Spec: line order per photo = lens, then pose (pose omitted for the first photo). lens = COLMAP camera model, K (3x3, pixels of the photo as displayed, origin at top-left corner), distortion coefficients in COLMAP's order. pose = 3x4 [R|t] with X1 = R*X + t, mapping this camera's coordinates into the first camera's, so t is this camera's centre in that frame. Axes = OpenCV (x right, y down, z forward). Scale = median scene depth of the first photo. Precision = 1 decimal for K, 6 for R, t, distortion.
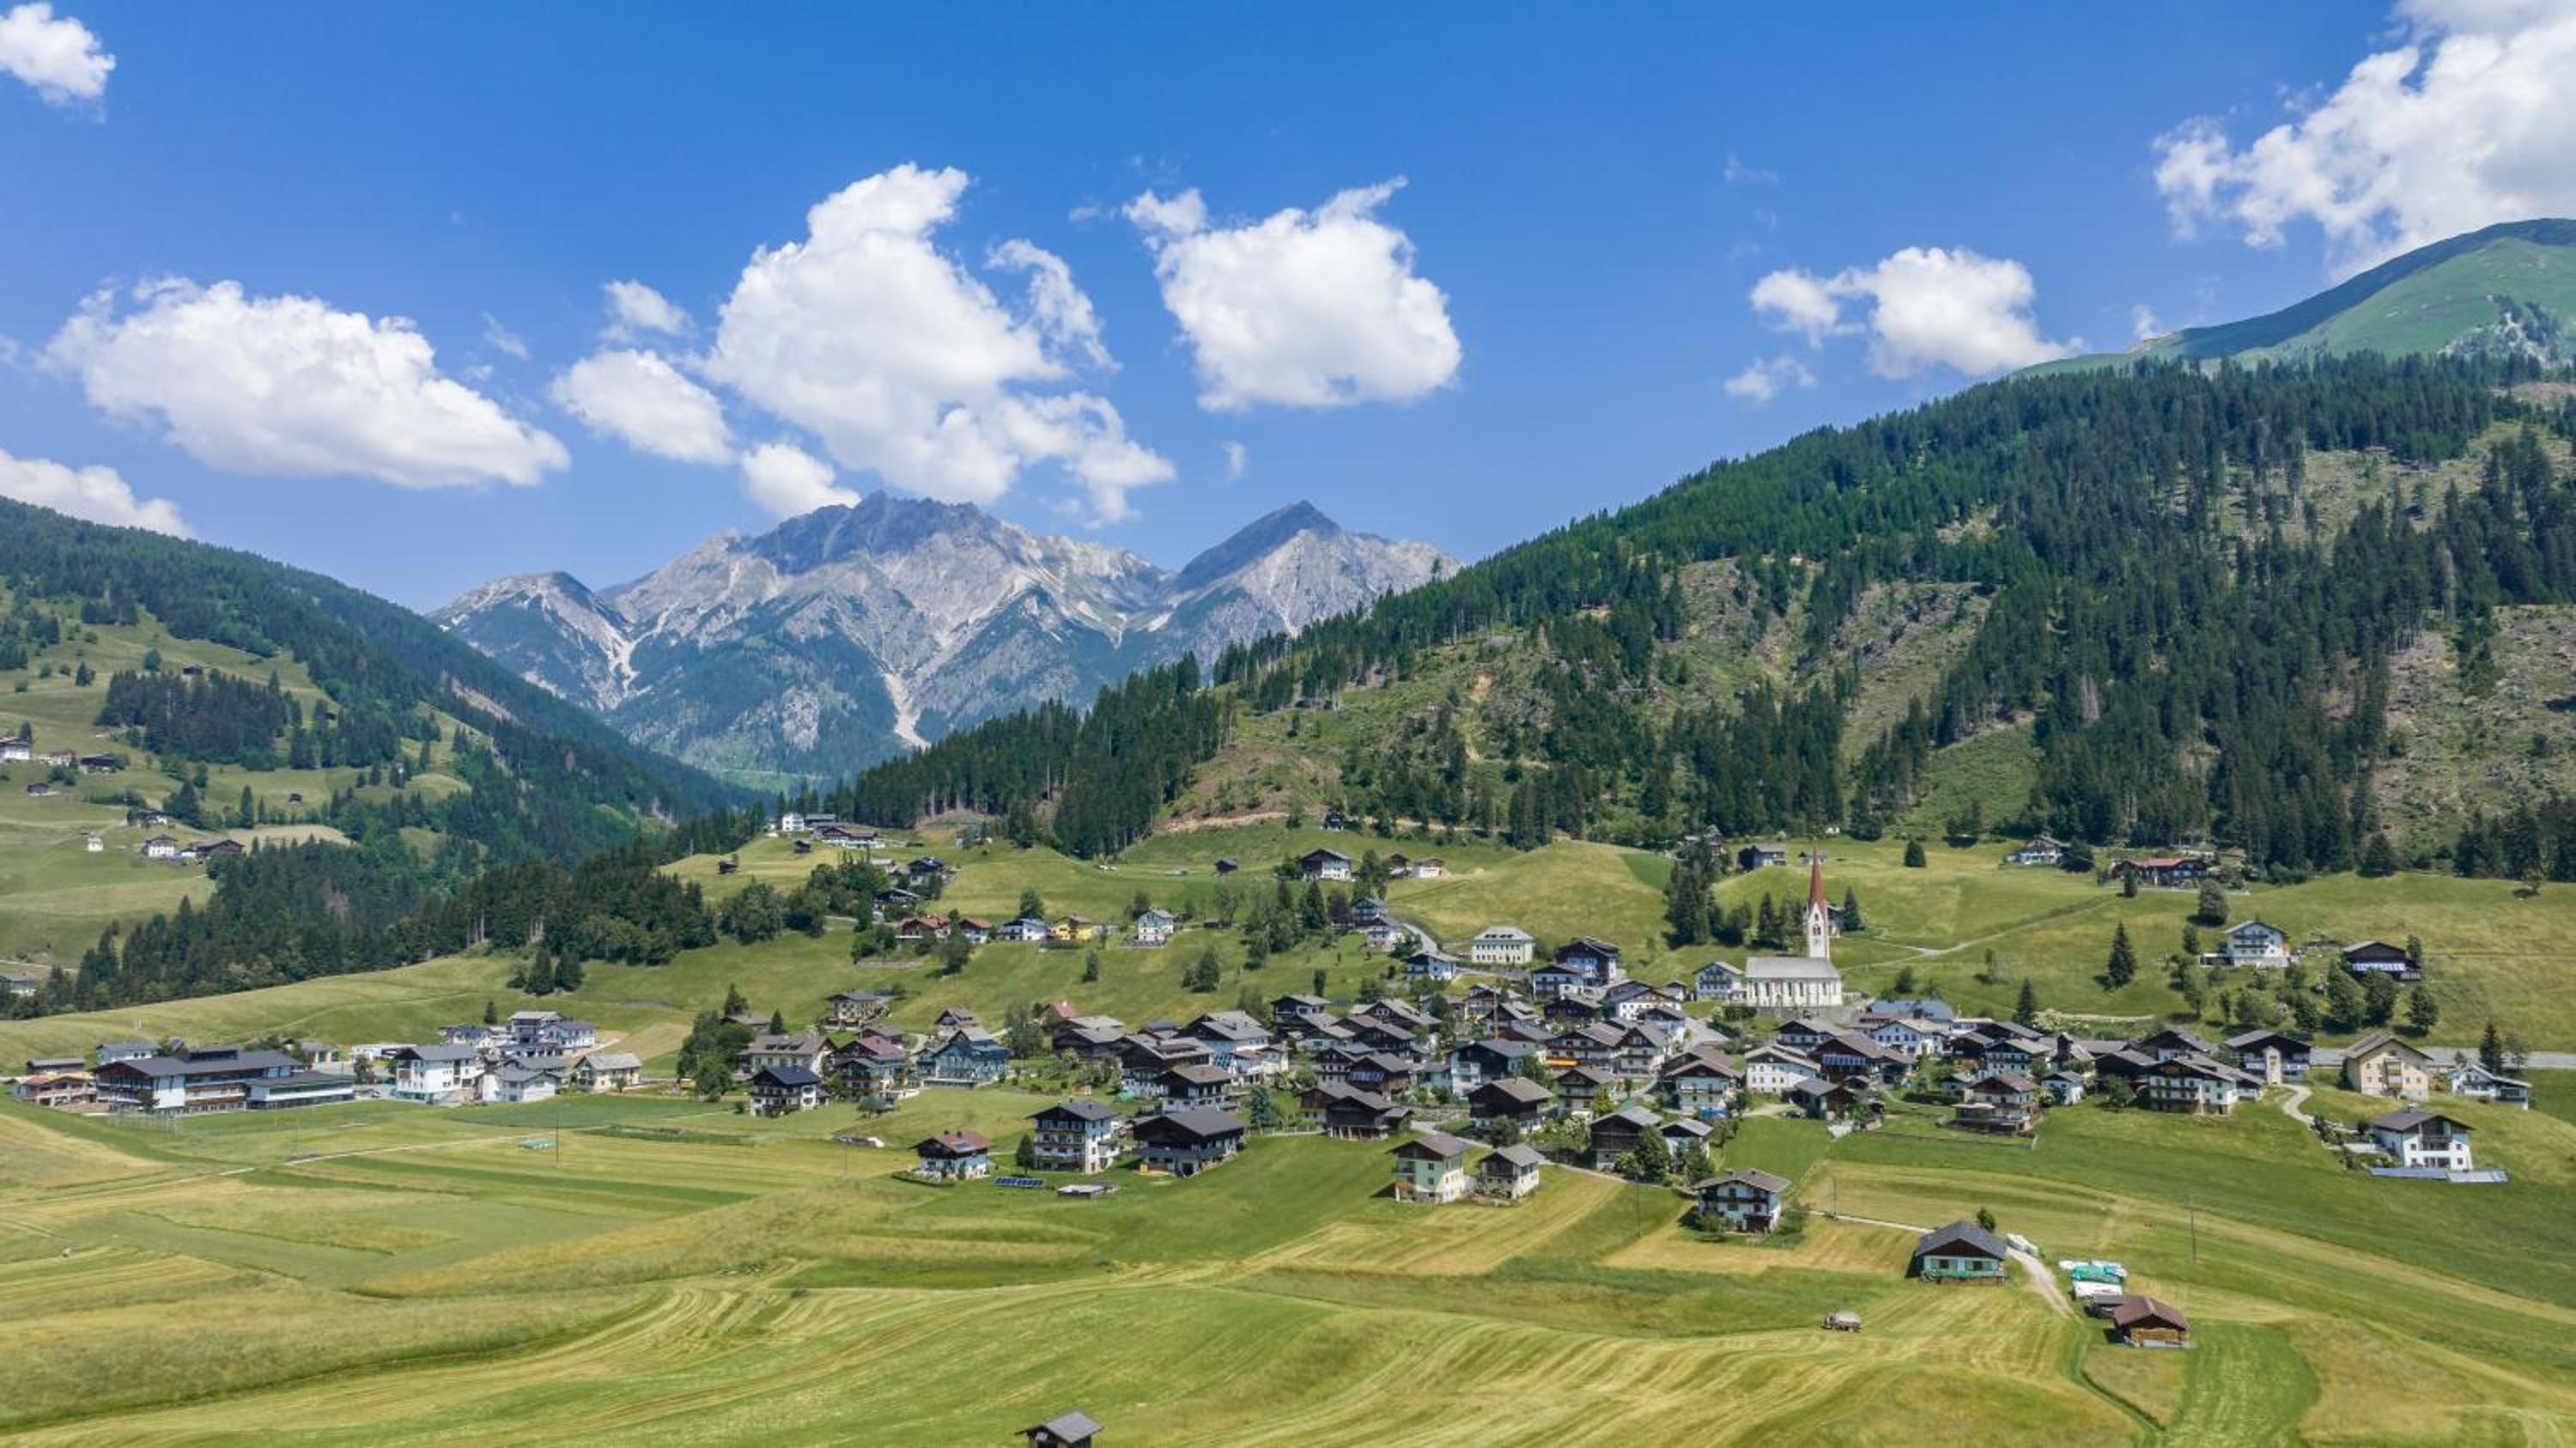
lens RADIAL K [[1817.8, 0, 1290.0], [0, 1817.8, 715.9], [0, 0, 1]] dist [-0.020778, 0.007546]
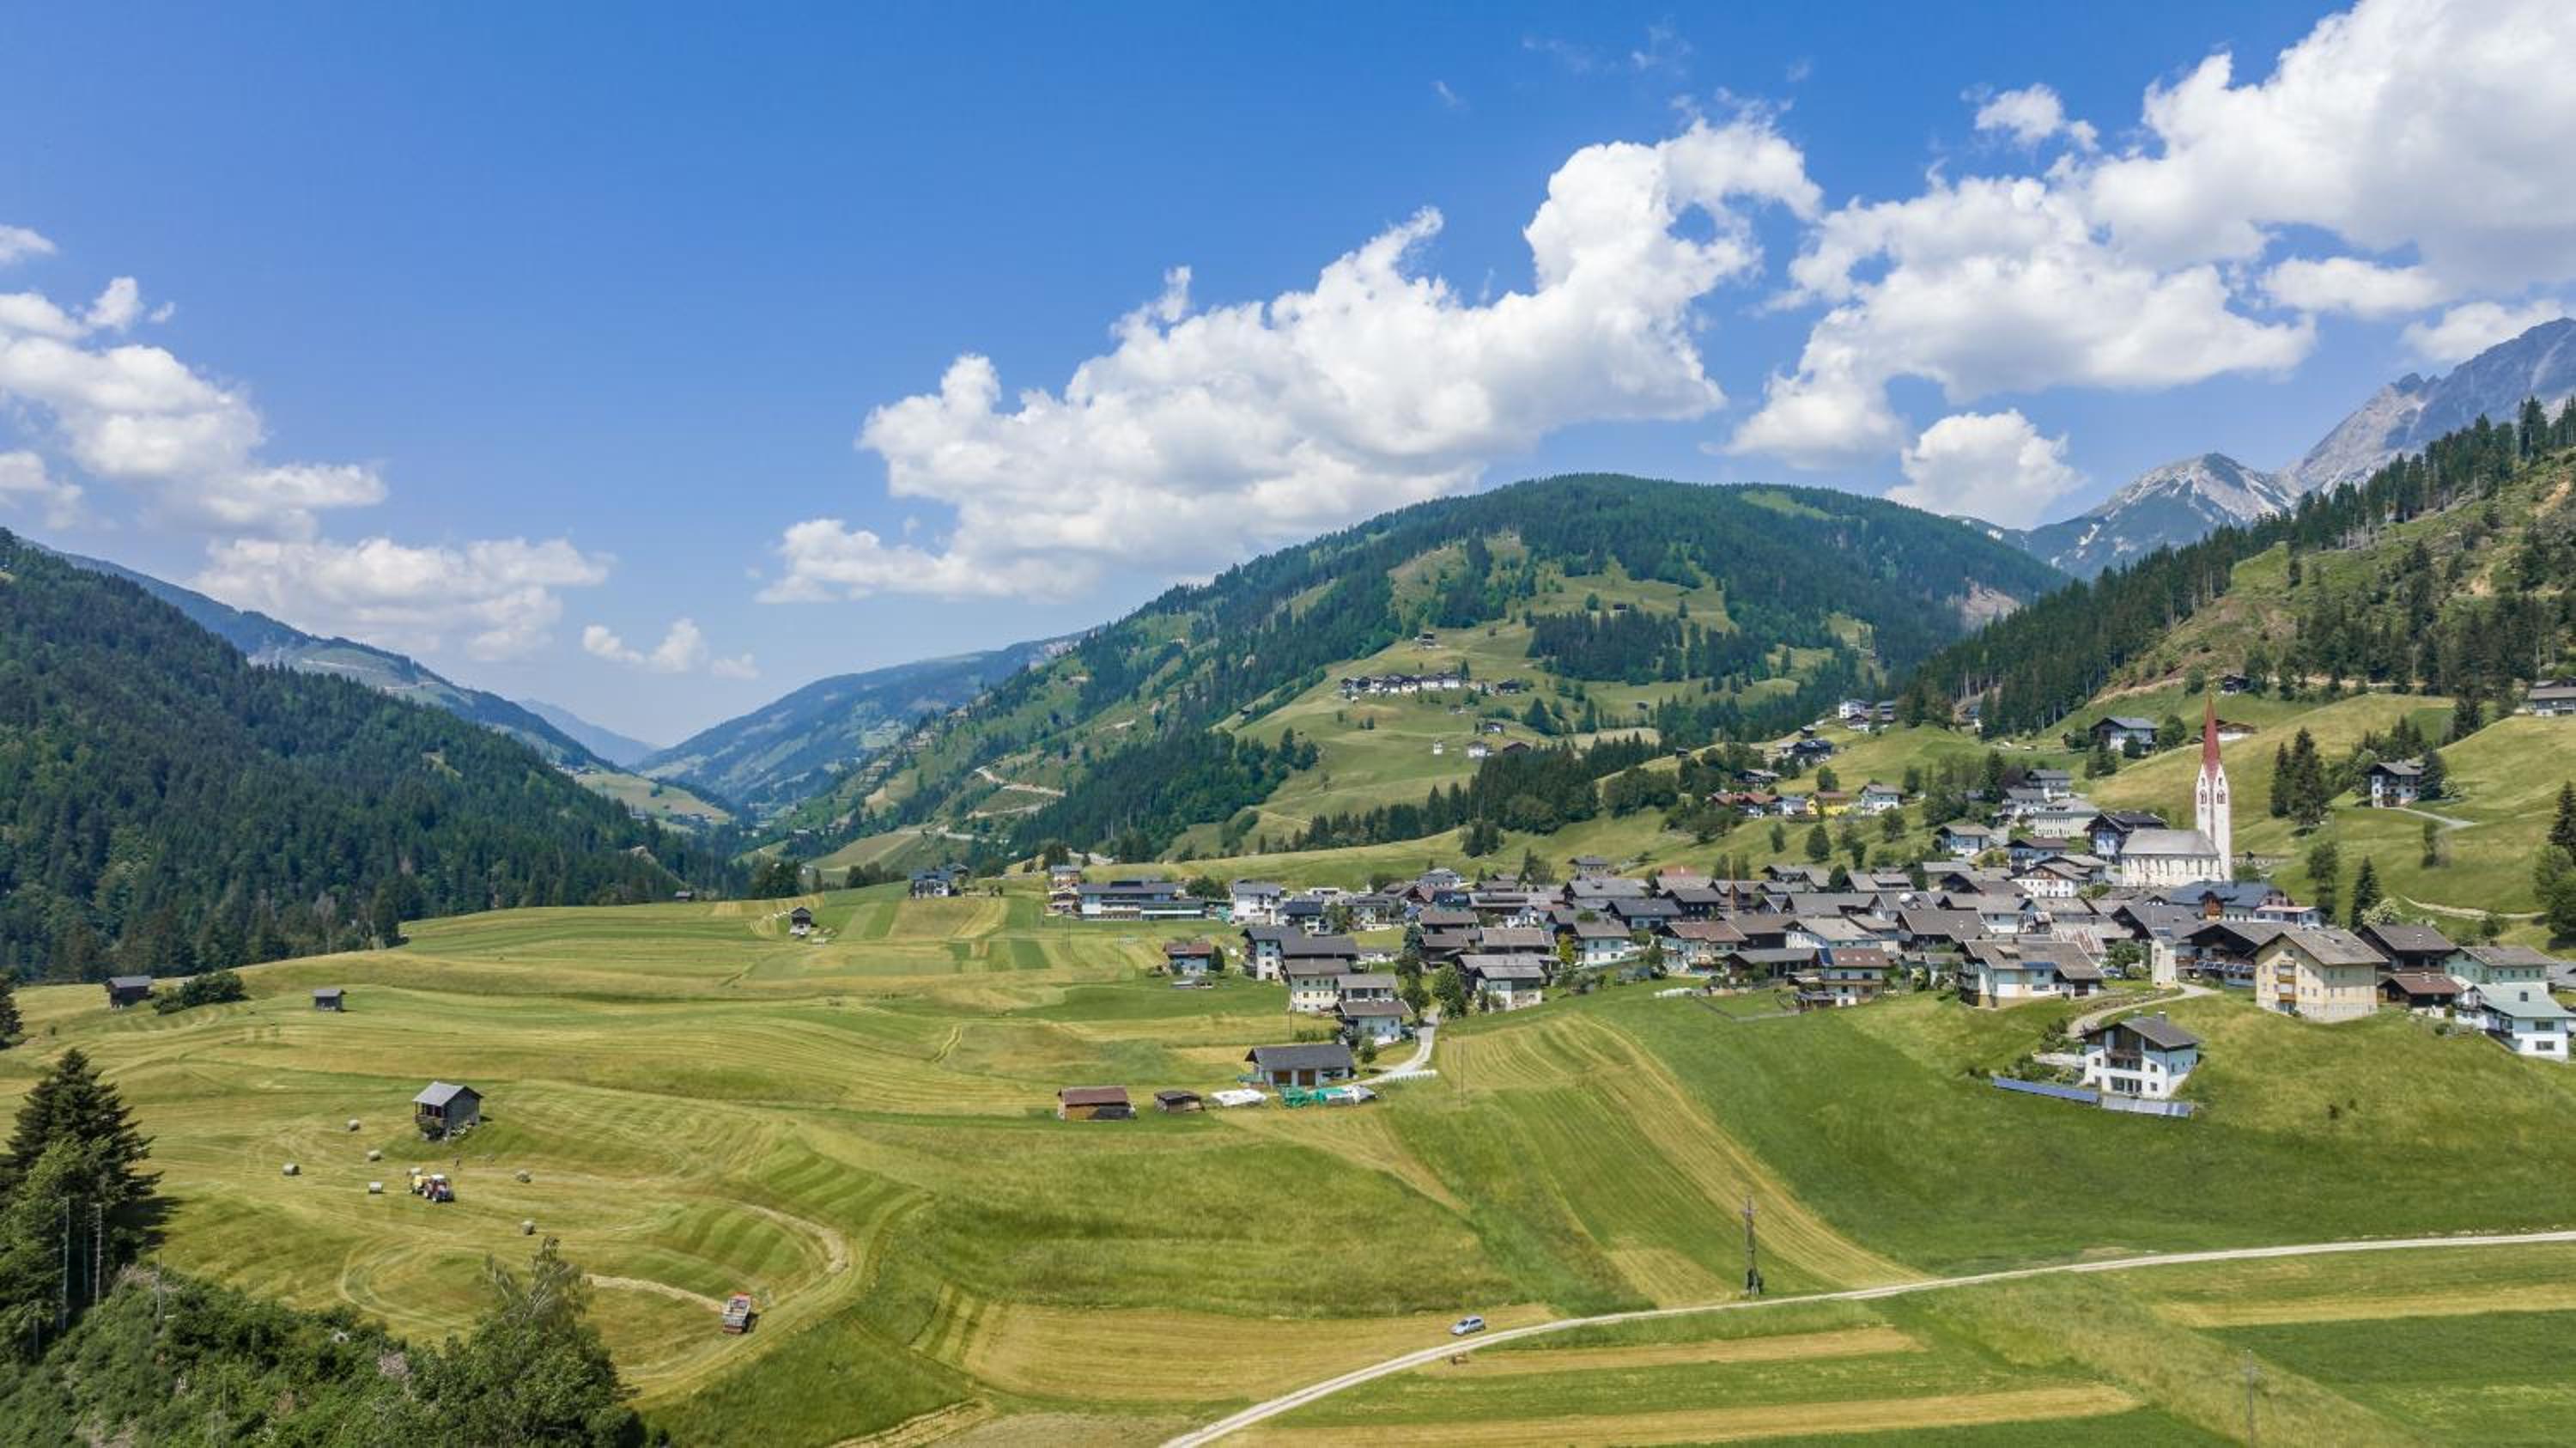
lens RADIAL K [[1817.8, 0, 1290.0], [0, 1817.8, 715.9], [0, 0, 1]] dist [-0.020778, 0.007546]
pose [[0.599123, -0.041140, -0.799599, 0.409089], [0.087452, 0.996066, 0.014278, 0.019571], [0.795867, -0.078481, 0.600364, 0.106615]]
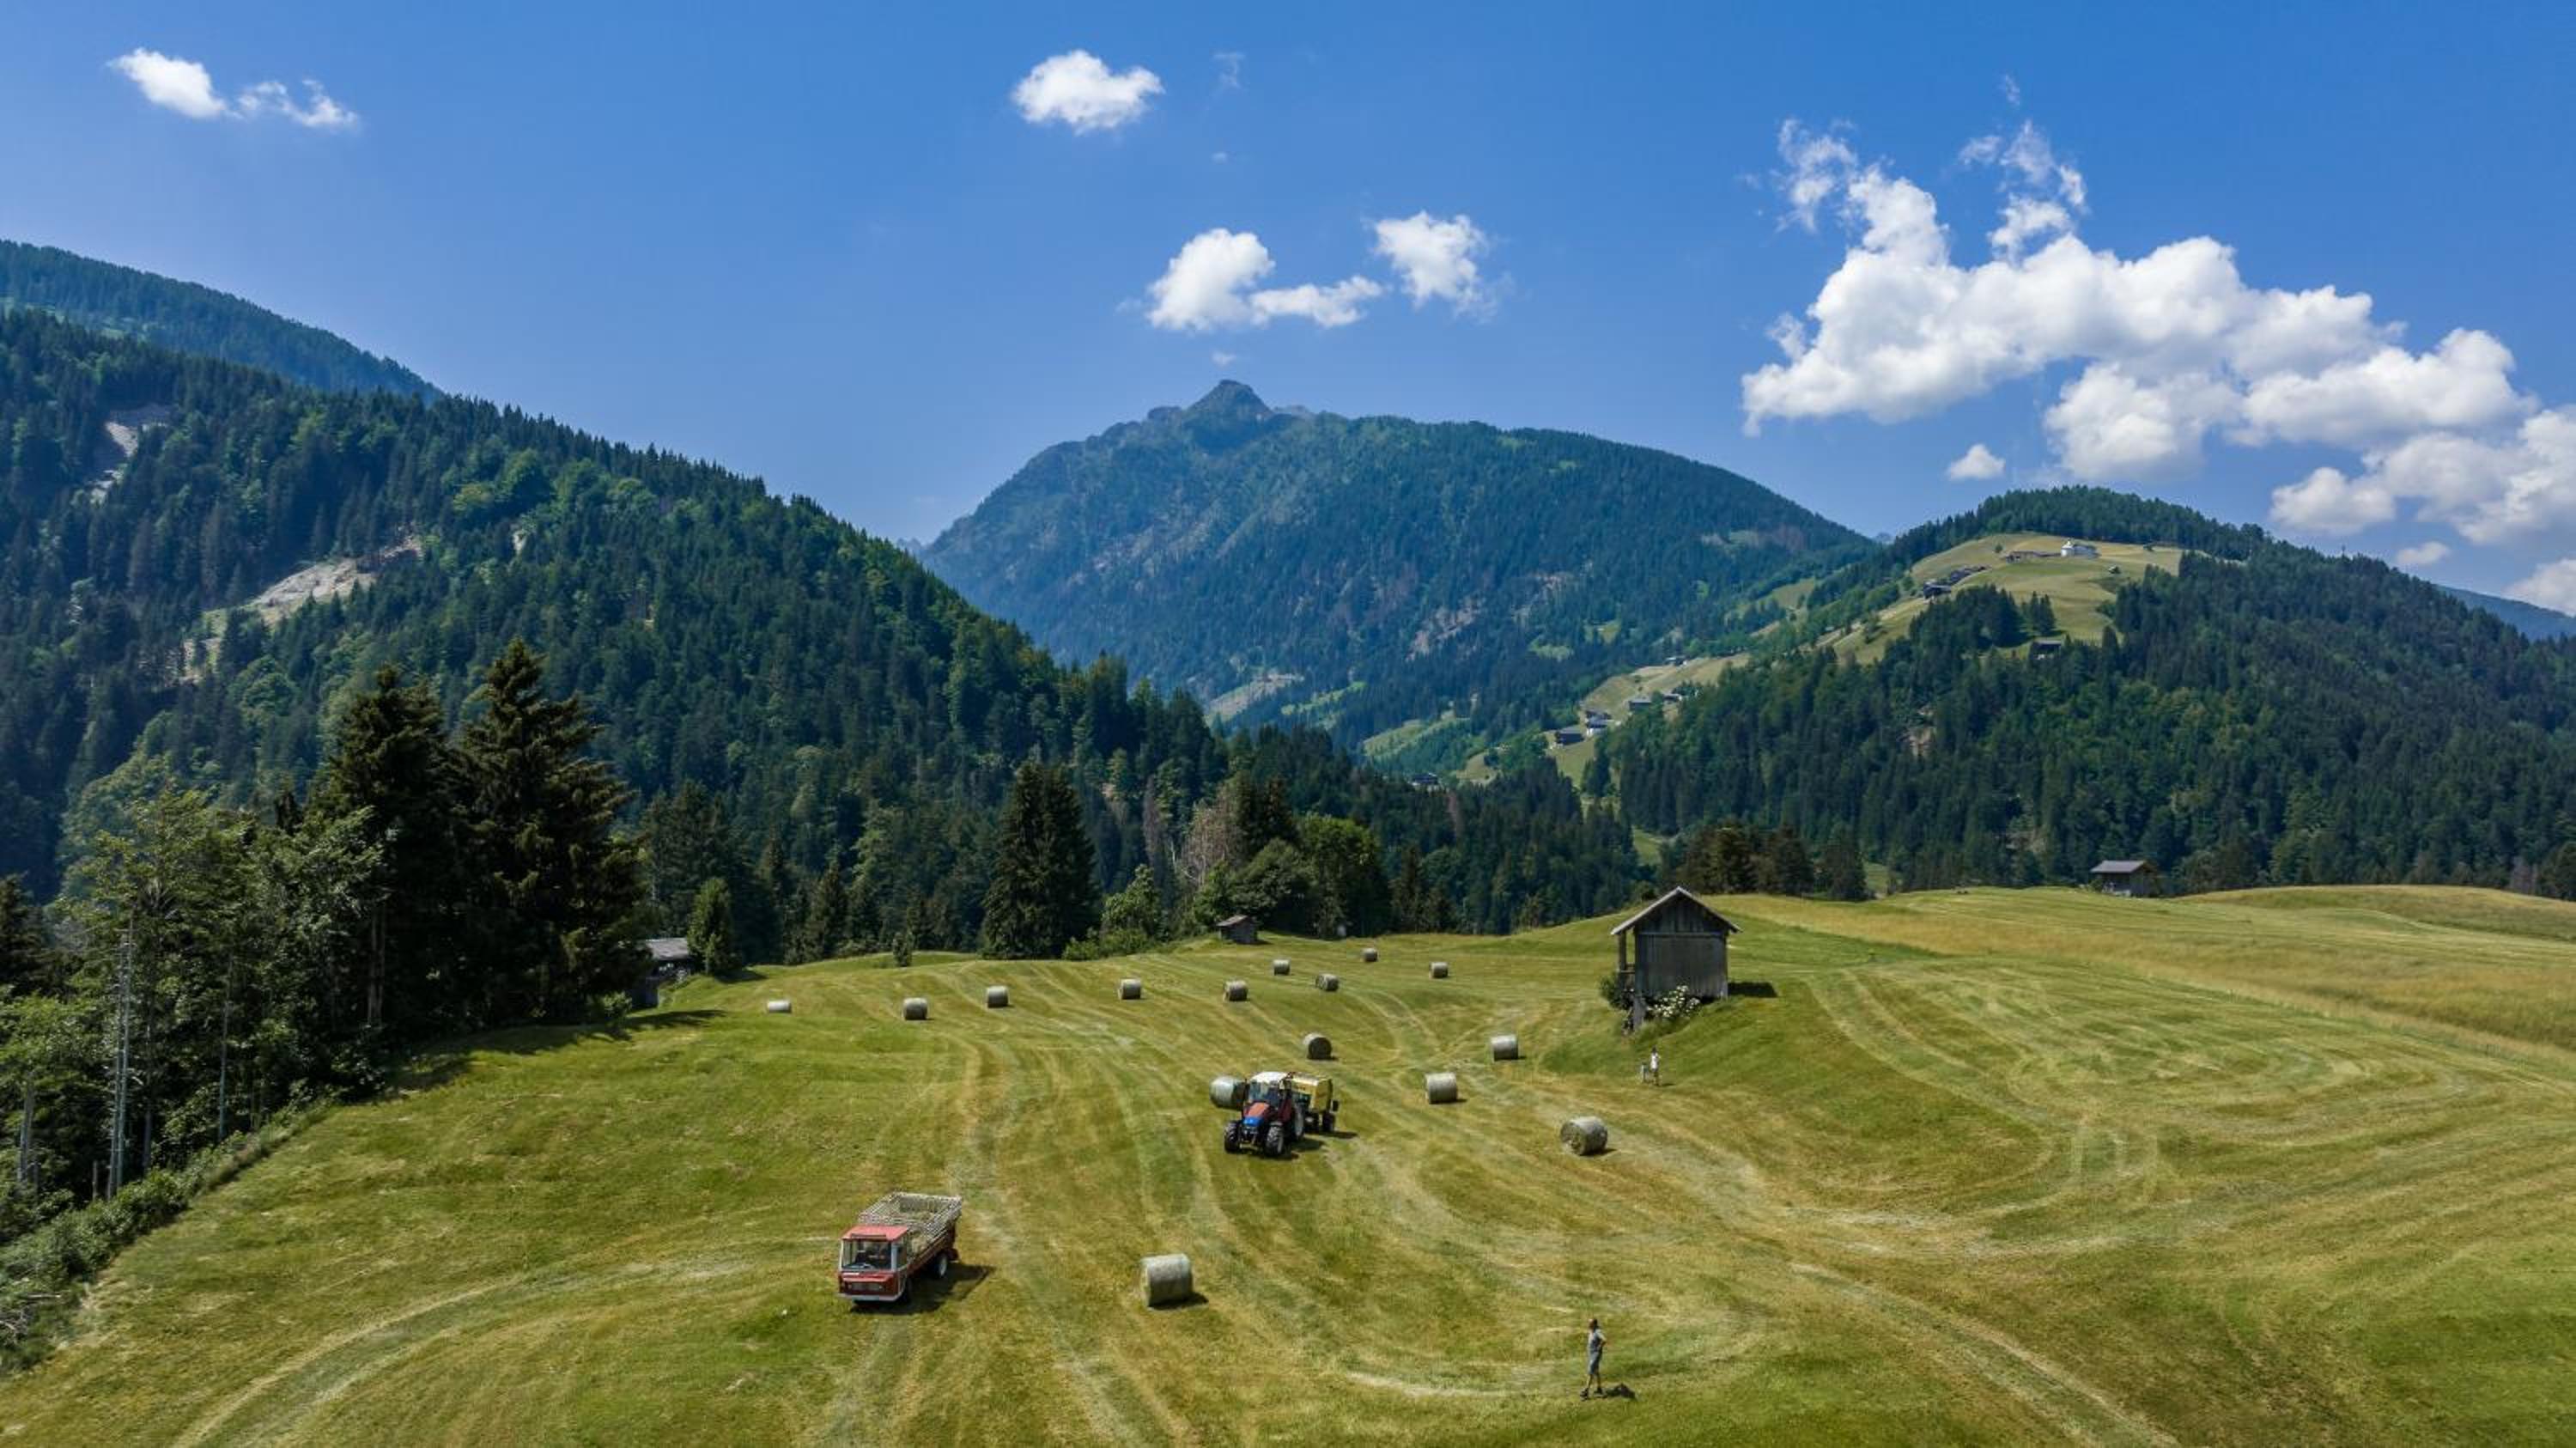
lens RADIAL K [[1817.8, 0, 1290.0], [0, 1817.8, 715.9], [0, 0, 1]] dist [-0.020778, 0.007546]
pose [[-0.492100, -0.060619, -0.868425, 0.229232], [0.095059, 0.987866, -0.122822, 0.063603], [0.865333, -0.142992, -0.480367, 0.188912]]
